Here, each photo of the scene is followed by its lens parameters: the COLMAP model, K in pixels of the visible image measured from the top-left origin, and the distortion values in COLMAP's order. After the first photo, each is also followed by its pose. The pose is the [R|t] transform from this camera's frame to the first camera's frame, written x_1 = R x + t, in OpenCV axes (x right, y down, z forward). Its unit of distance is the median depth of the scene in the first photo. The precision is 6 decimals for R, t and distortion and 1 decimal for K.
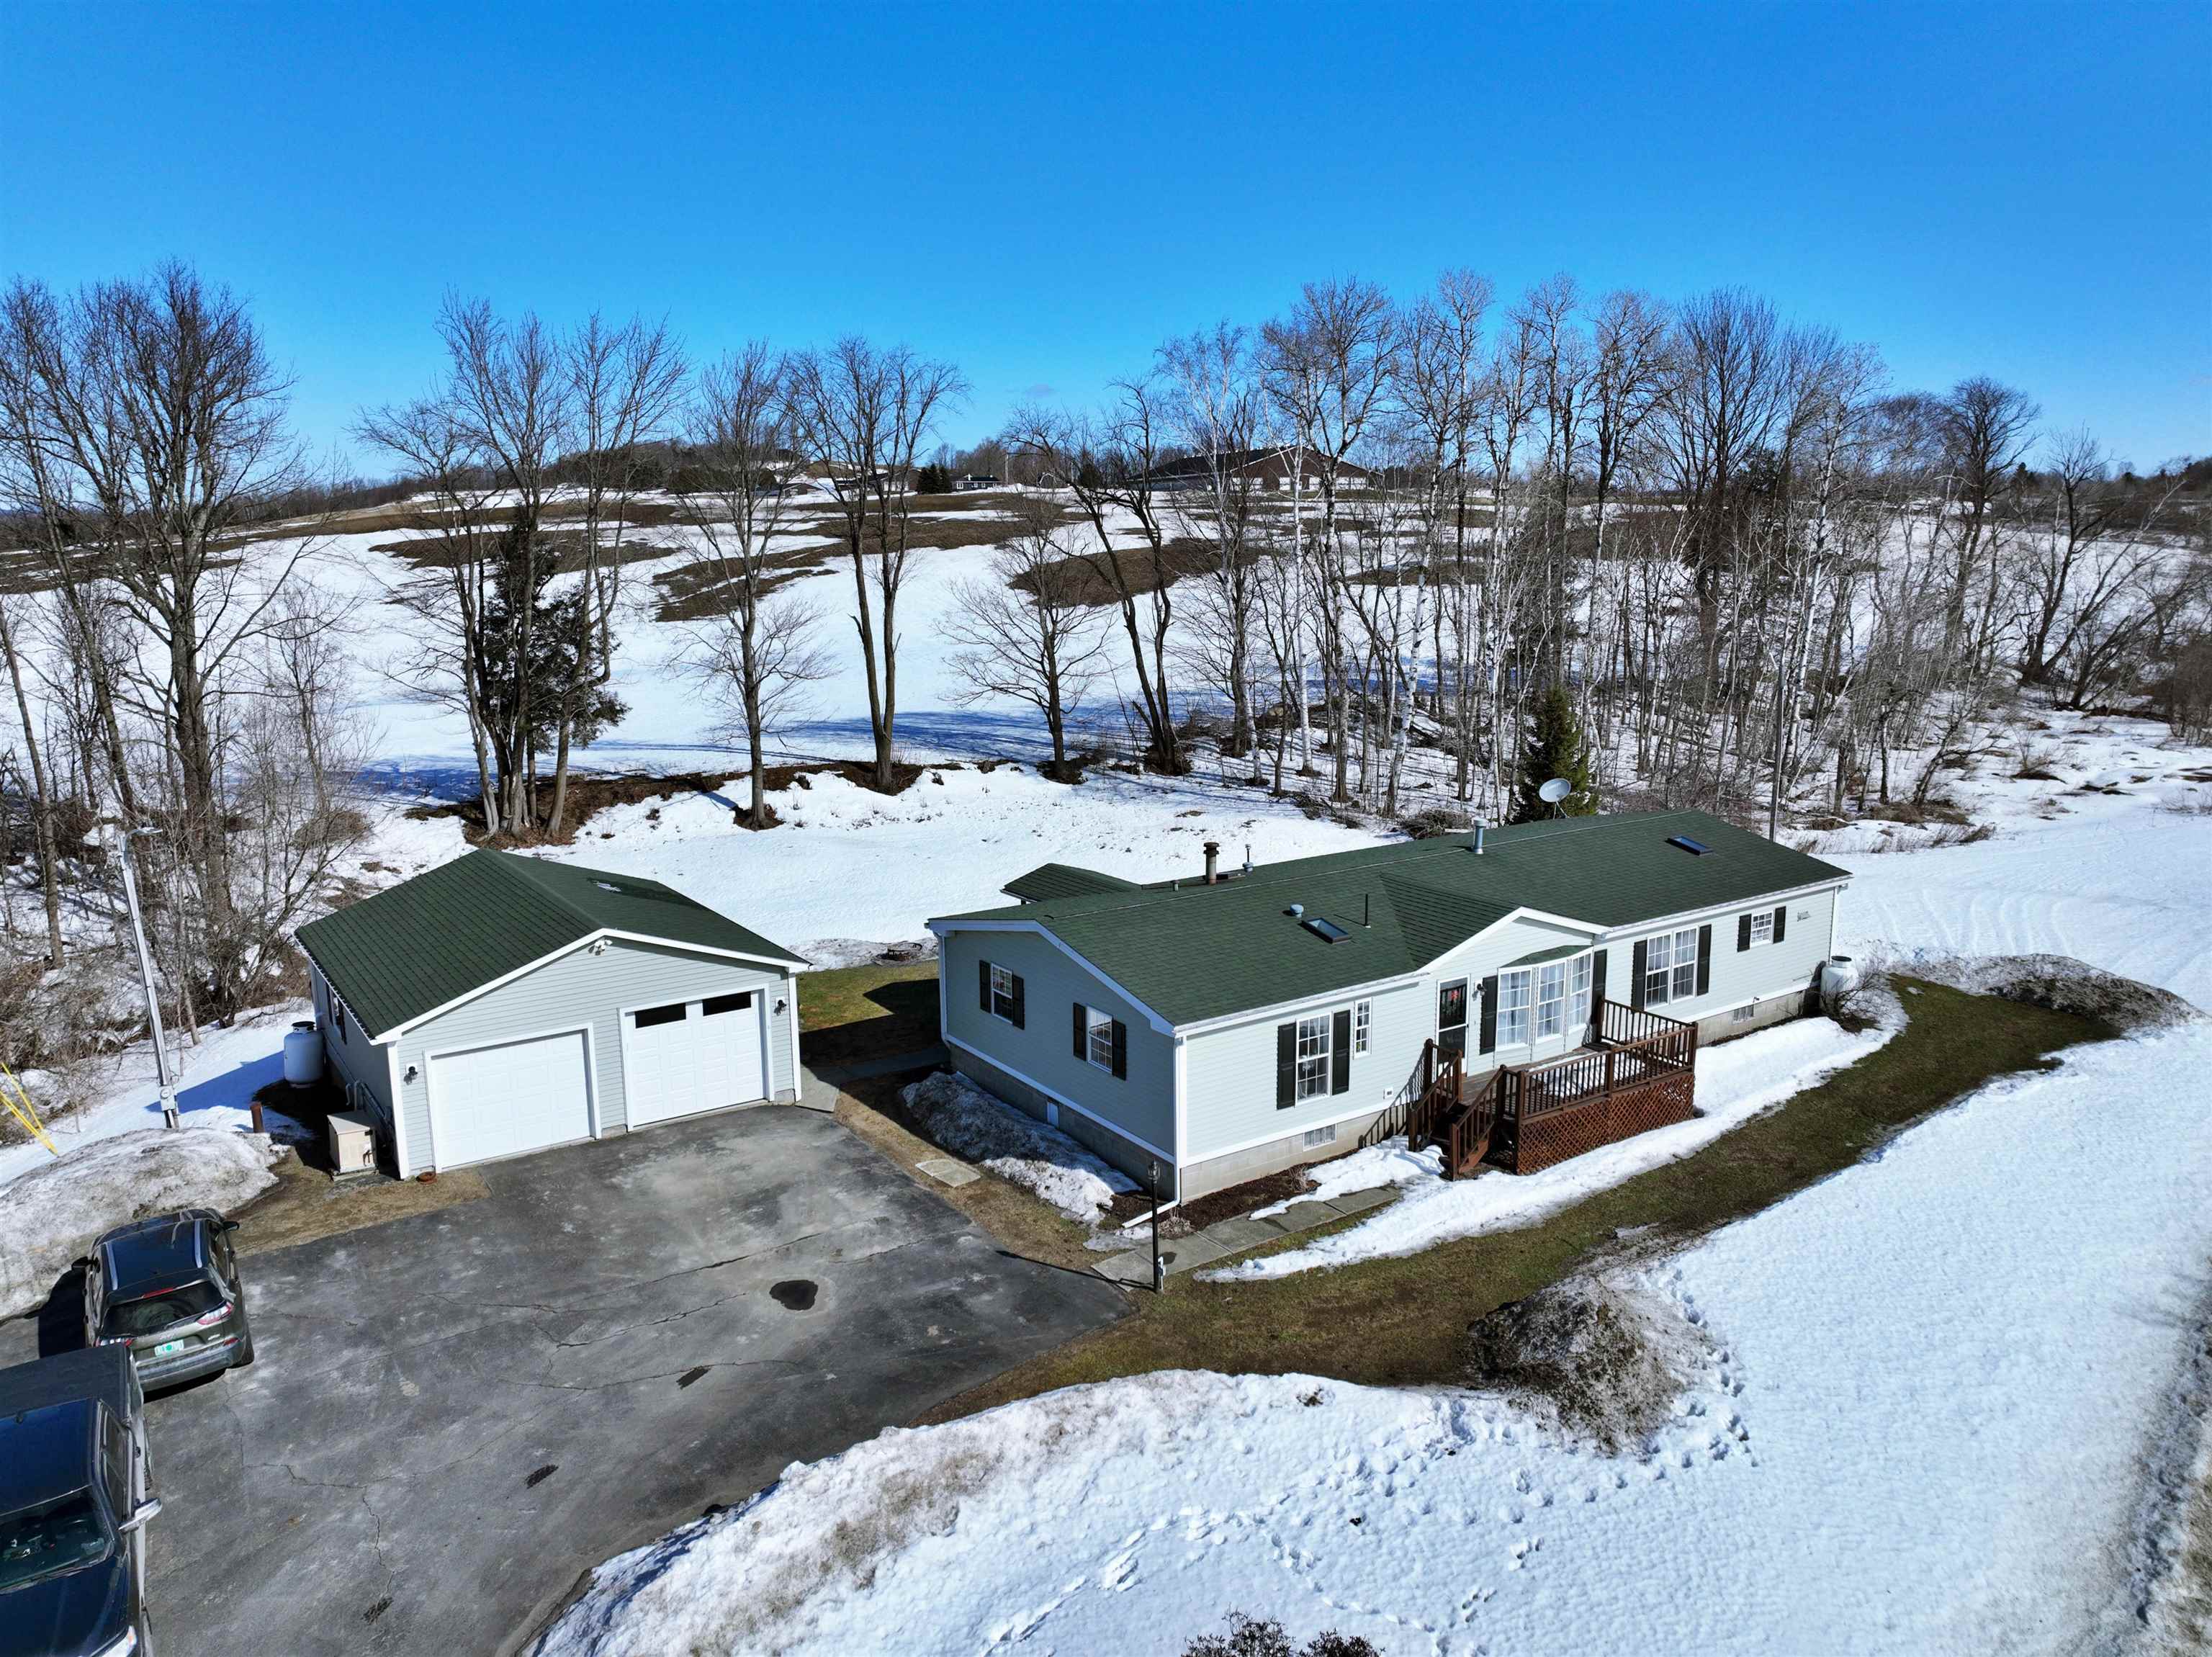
lens RADIAL K [[1612.5, 0, 1106.0], [0, 1612.5, 828.5], [0, 0, 1]] dist [-0.002529, 0.007525]
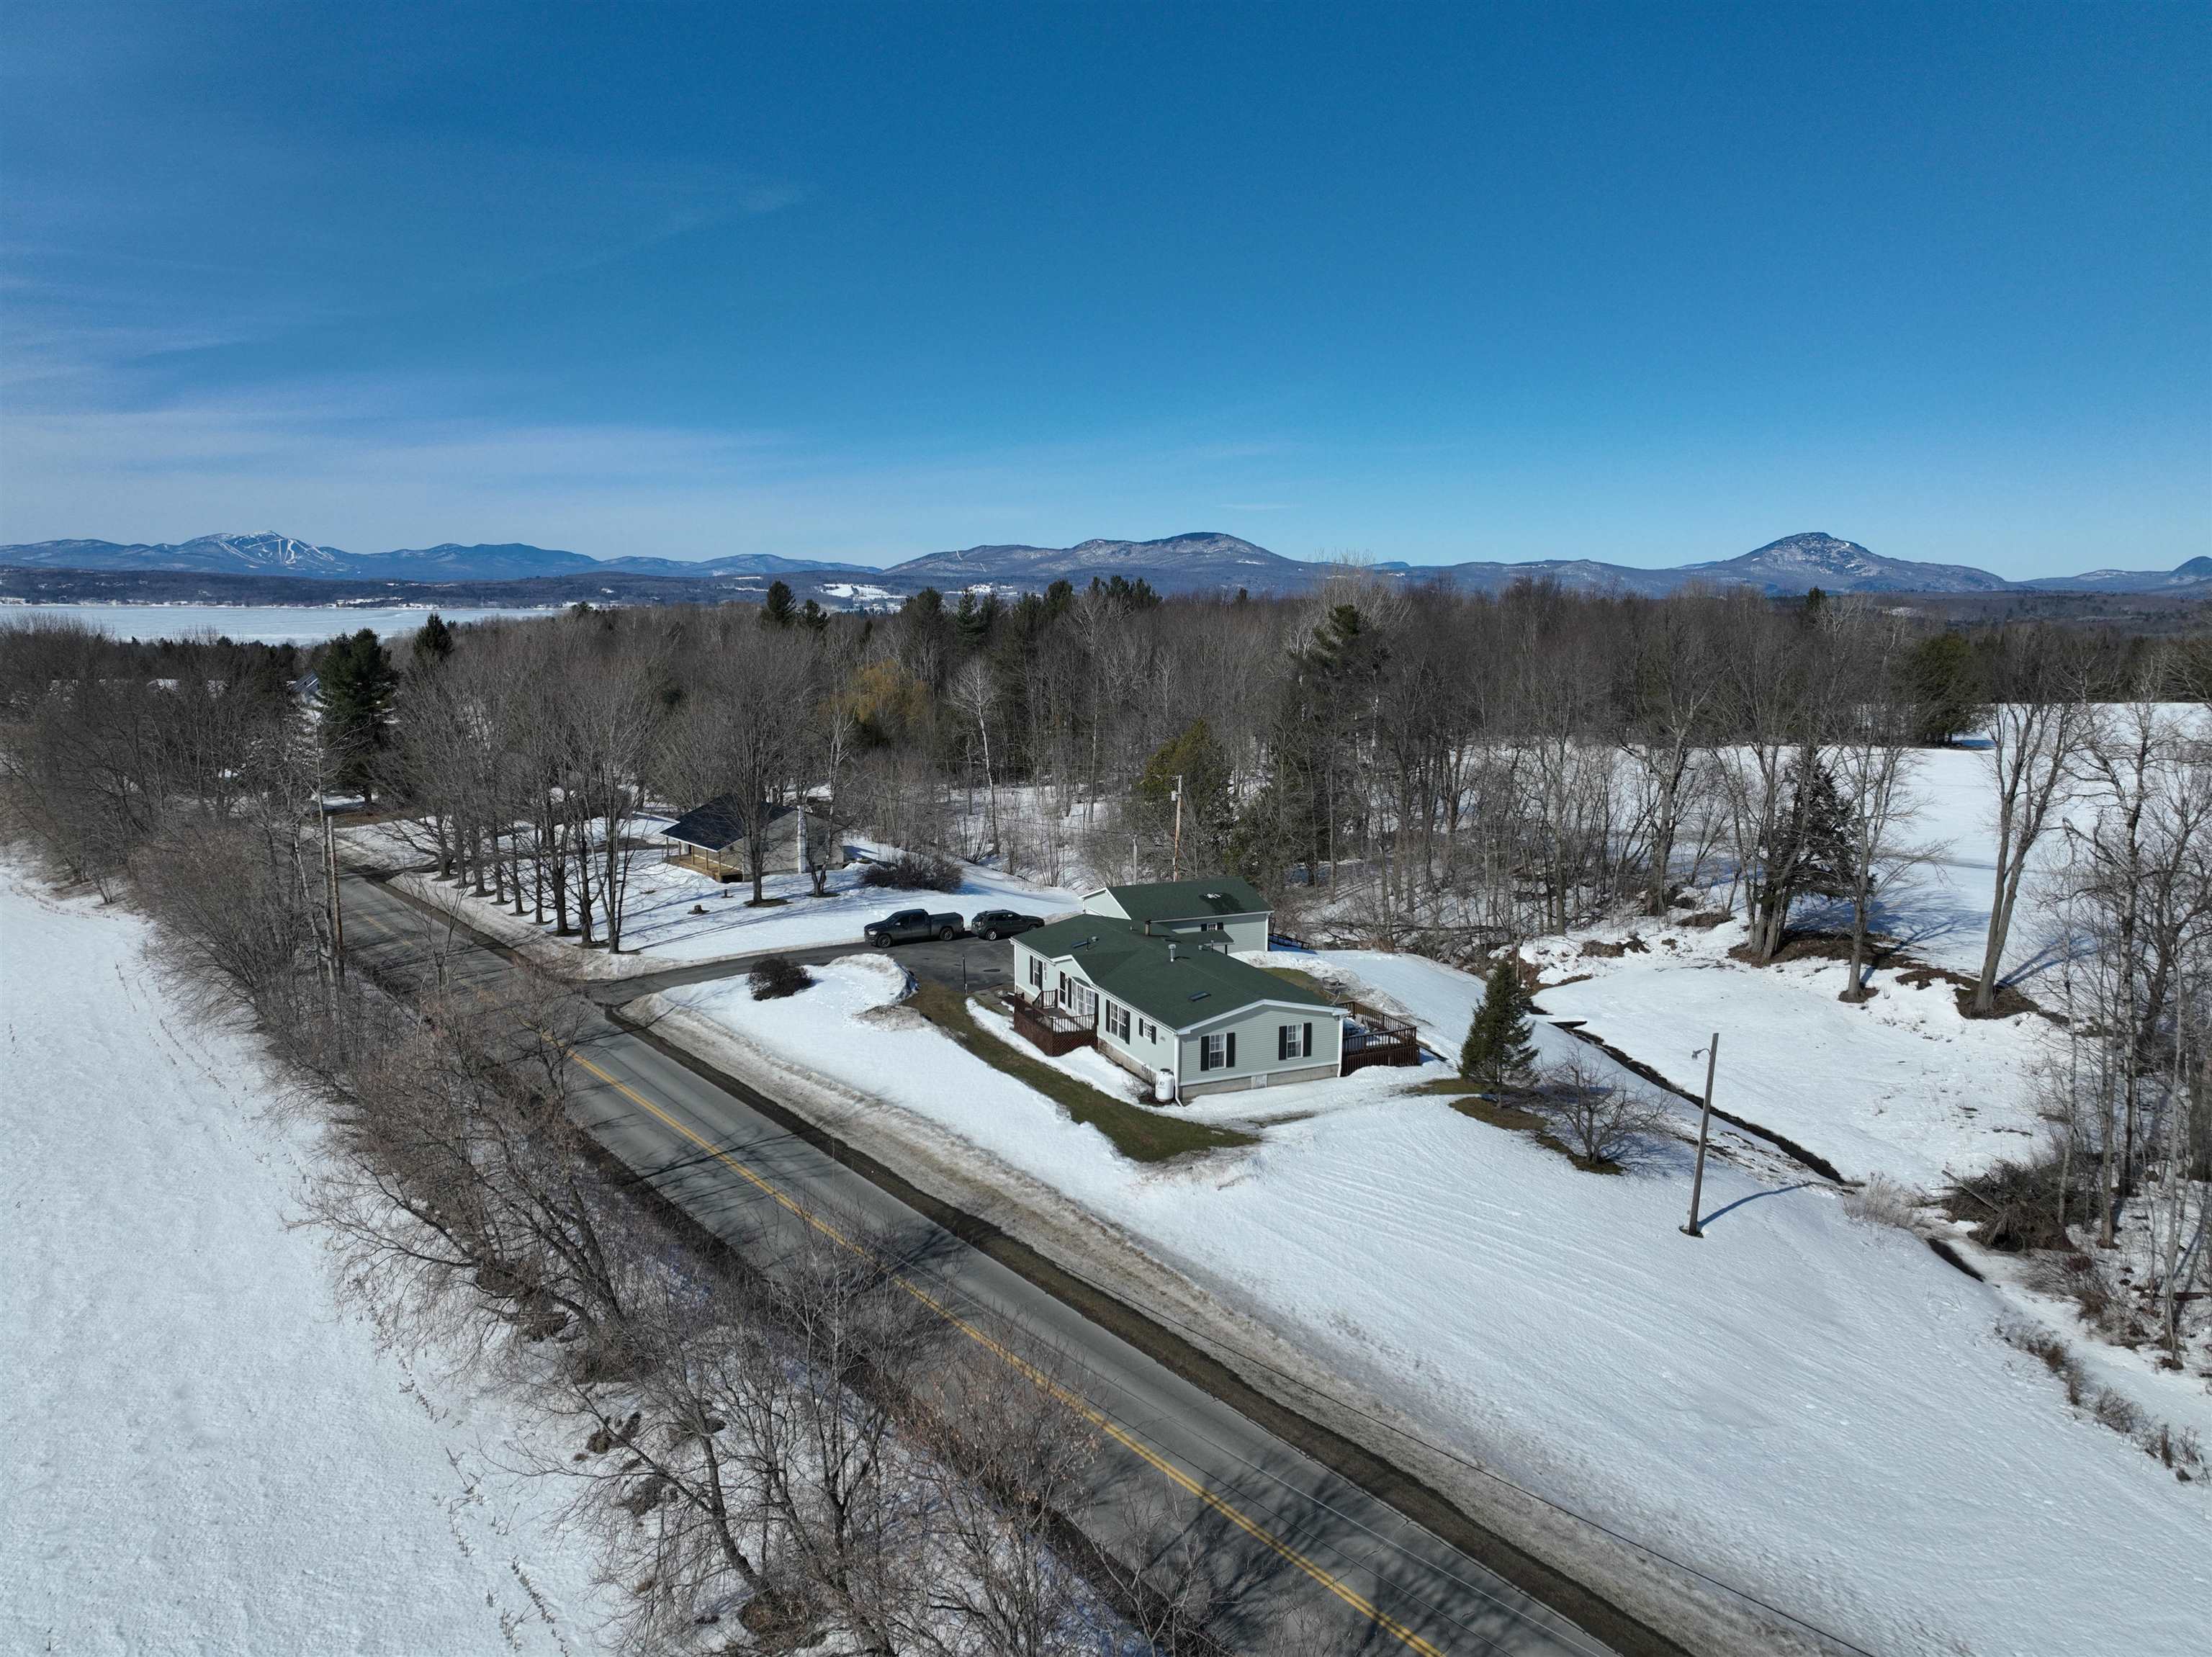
lens RADIAL K [[1565.4, 0, 1106.0], [0, 1565.4, 828.5], [0, 0, 1]] dist [0.002528, -0.000905]
pose [[-0.167494, 0.160026, -0.972799, 2.610085], [-0.189431, 0.963128, 0.191051, -0.624843], [0.967503, 0.216279, -0.131004, 1.319804]]
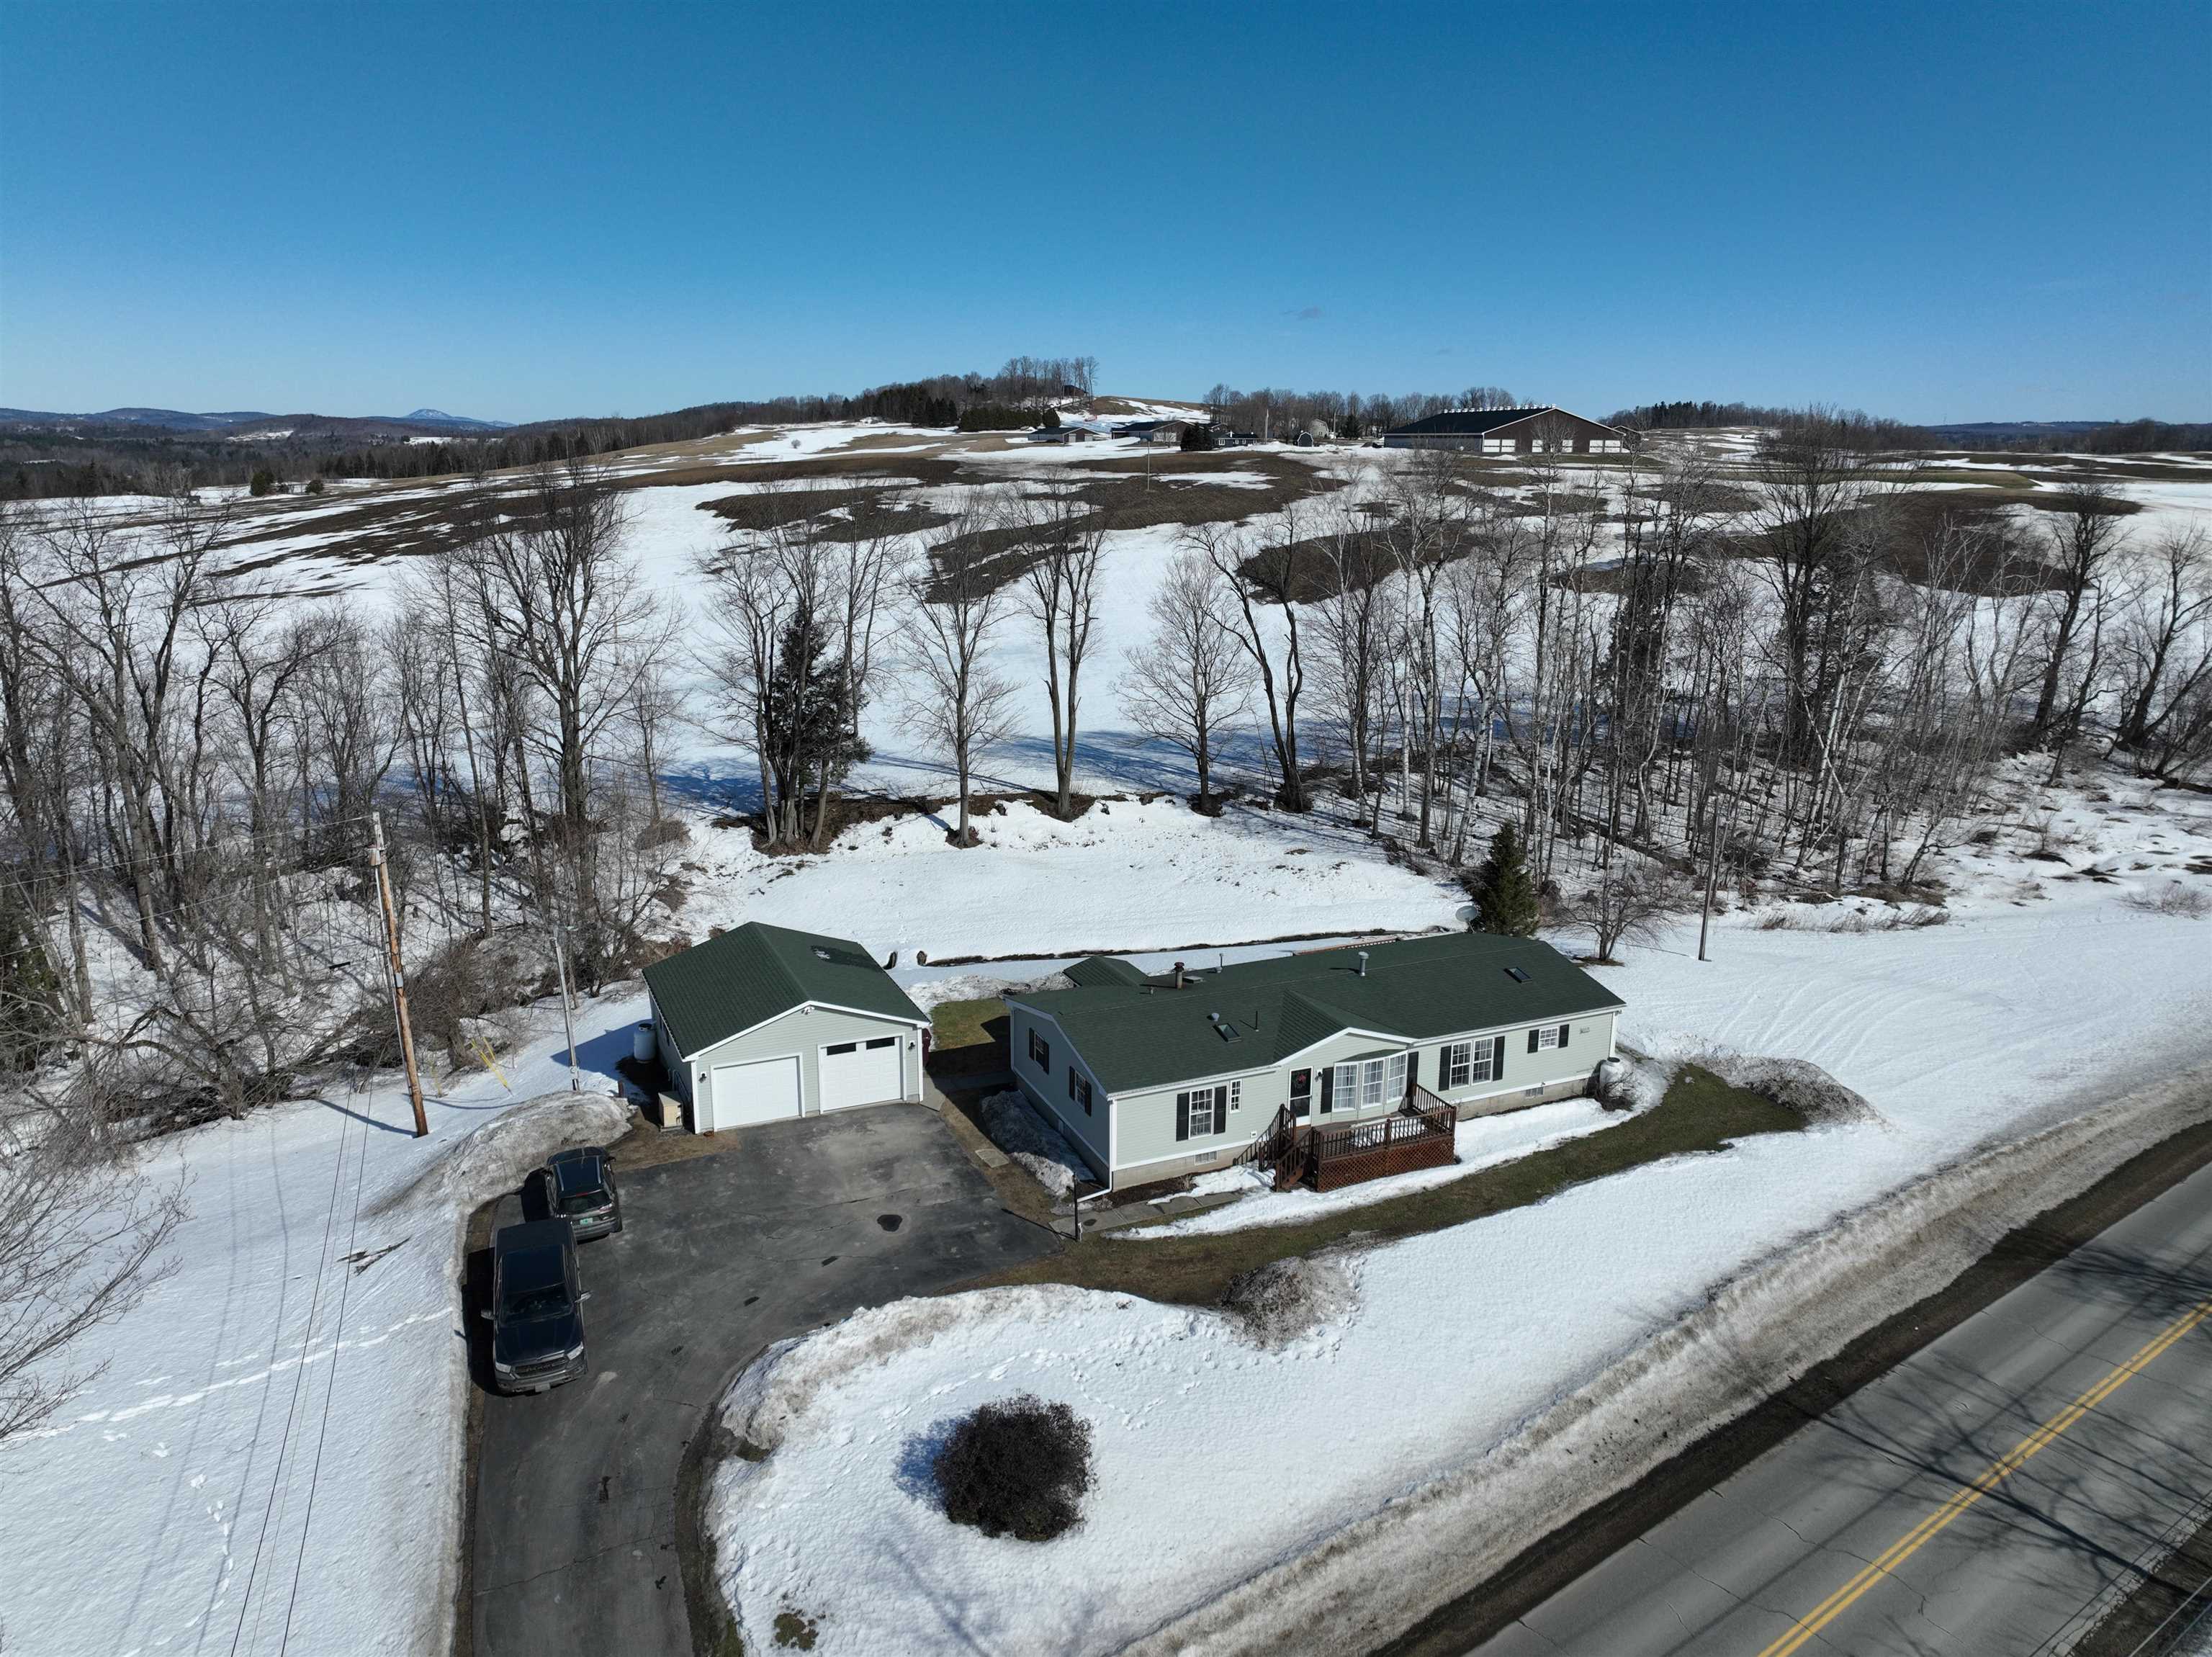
lens RADIAL K [[1565.4, 0, 1106.0], [0, 1565.4, 828.5], [0, 0, 1]] dist [0.002528, -0.000905]
pose [[0.984579, 0.060016, -0.164325, 0.260833], [-0.050699, 0.996891, 0.060321, -0.232262], [0.167435, -0.051059, 0.984560, -0.582959]]
